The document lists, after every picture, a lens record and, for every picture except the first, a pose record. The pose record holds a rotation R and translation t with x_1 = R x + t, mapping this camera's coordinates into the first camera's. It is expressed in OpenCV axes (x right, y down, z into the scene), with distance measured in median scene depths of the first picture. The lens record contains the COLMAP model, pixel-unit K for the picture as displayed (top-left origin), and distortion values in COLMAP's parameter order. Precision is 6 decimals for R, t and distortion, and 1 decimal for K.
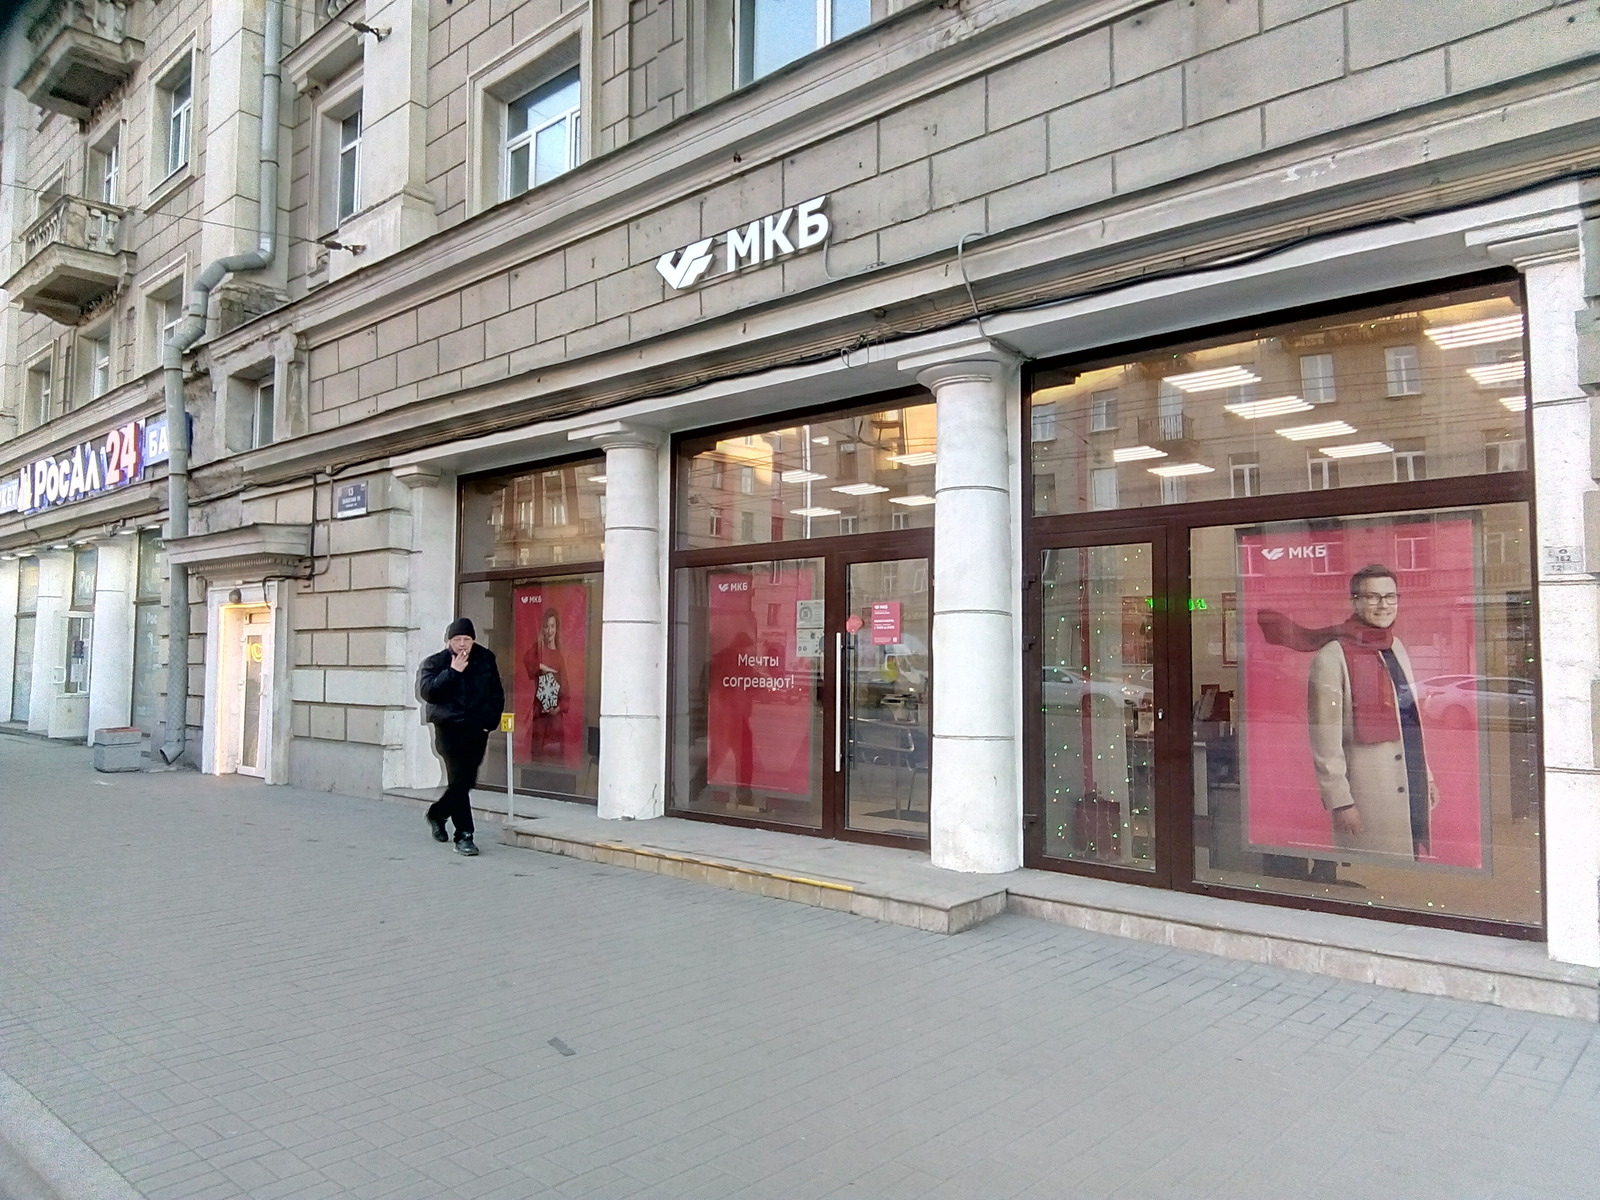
lens RADIAL K [[1112.6, 0, 806.2], [0, 1112.6, 601.5], [0, 0, 1]] dist [0.000552, -0.017535]
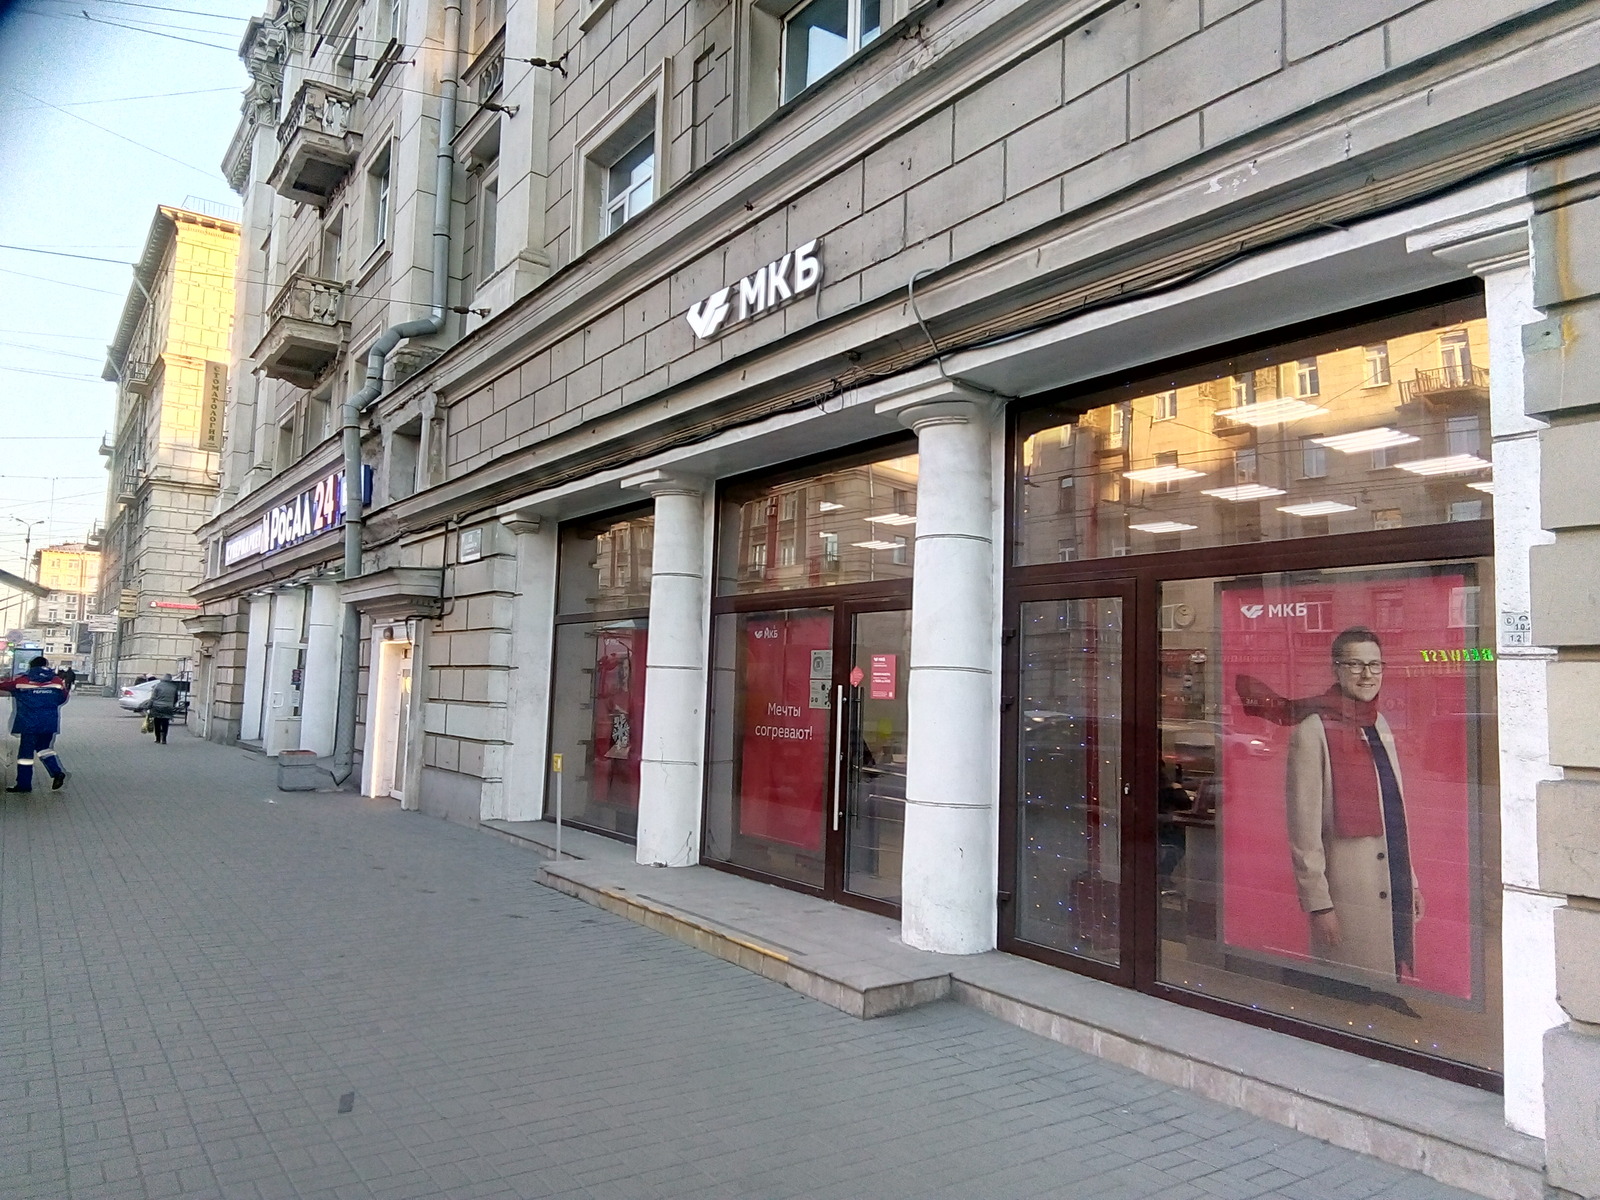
lens RADIAL K [[1112.6, 0, 800.5], [0, 1112.6, 594.1], [0, 0, 1]] dist [0.000552, -0.017535]
pose [[0.973254, 0.004257, -0.229692, 0.220266], [-0.012538, 0.999322, -0.034608, -0.017455], [0.229389, 0.036563, 0.972648, 0.053854]]
